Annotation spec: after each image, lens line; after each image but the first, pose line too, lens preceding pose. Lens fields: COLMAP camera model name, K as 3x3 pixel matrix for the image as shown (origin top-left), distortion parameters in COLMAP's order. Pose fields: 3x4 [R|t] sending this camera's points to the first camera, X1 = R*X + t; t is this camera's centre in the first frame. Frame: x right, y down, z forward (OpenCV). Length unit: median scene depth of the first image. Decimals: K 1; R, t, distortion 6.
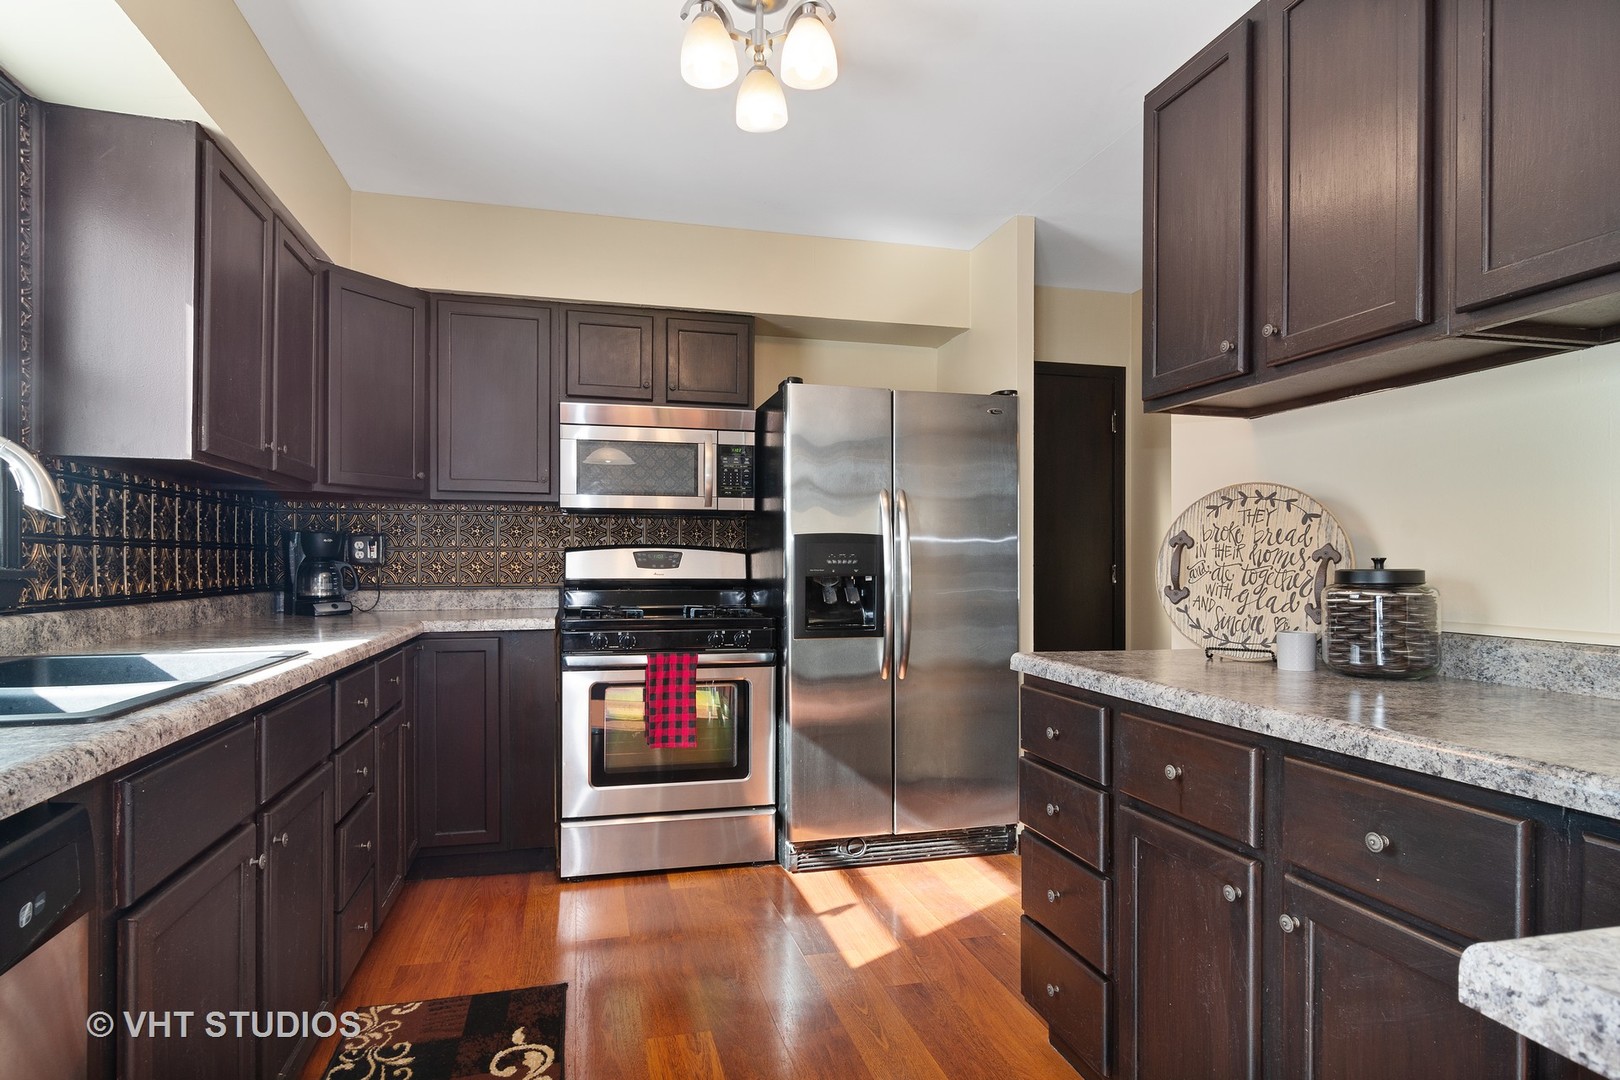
lens RADIAL K [[871.7, 0, 792.6], [0, 871.7, 551.0], [0, 0, 1]] dist [-0.004257, -0.000875]
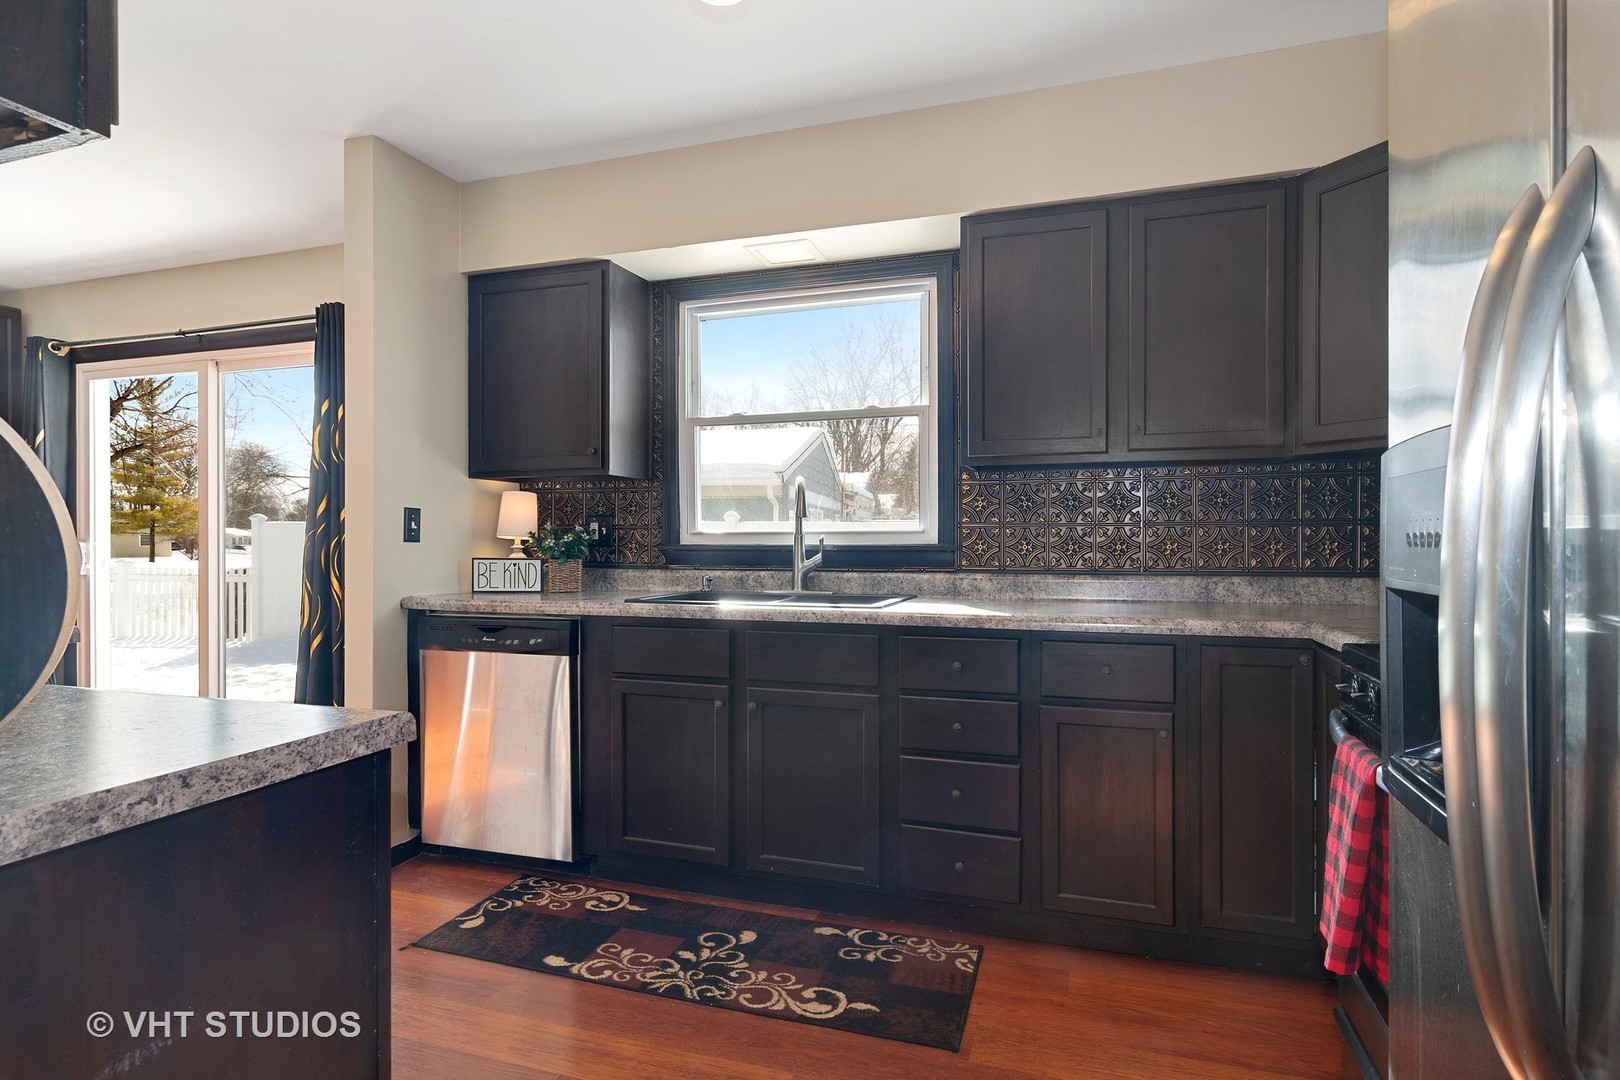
lens RADIAL K [[874.0, 0, 802.1], [0, 874.0, 529.8], [0, 0, 1]] dist [-0.002599, 0.000909]
pose [[-0.537418, 0.000114, -0.843316, 0.381092], [0.011427, 0.999909, -0.007147, 0.003555], [0.843239, -0.013478, -0.537370, 0.972359]]
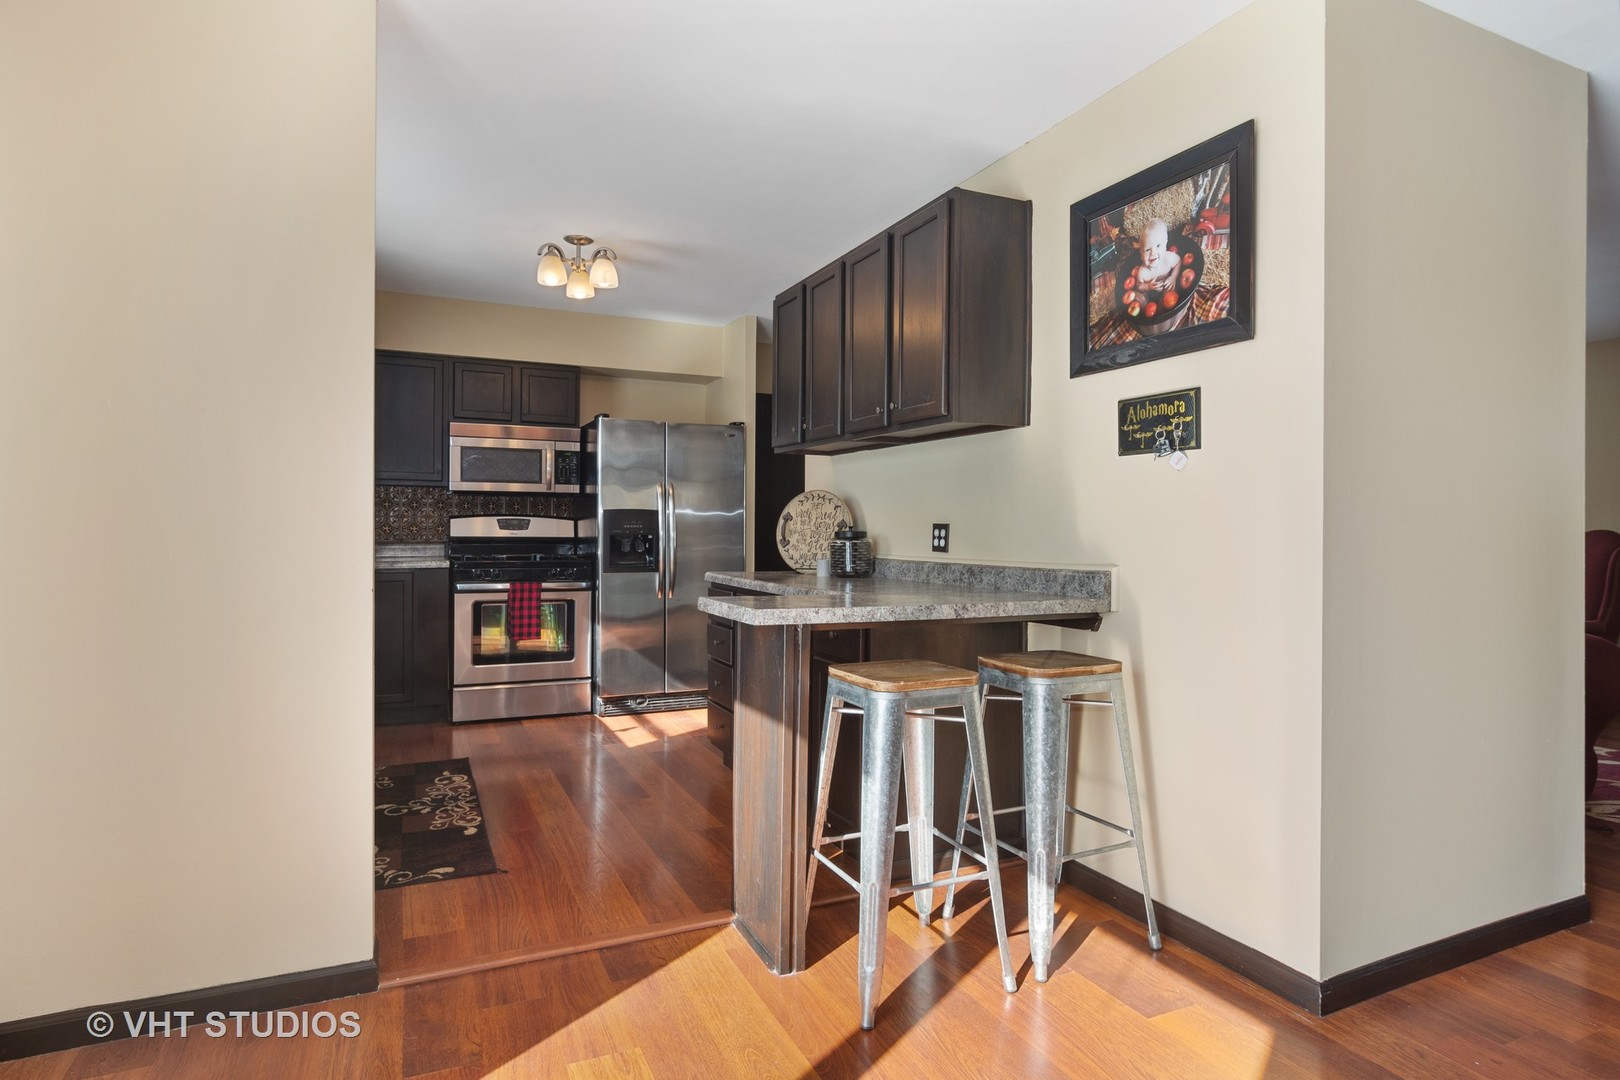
lens RADIAL K [[874.0, 0, 802.1], [0, 874.0, 529.8], [0, 0, 1]] dist [-0.002599, 0.000909]
pose [[0.981731, 0.005481, 0.190194, 0.054906], [-0.008504, 0.999850, 0.015082, -0.008529], [-0.190083, -0.016424, 0.981631, -0.665451]]
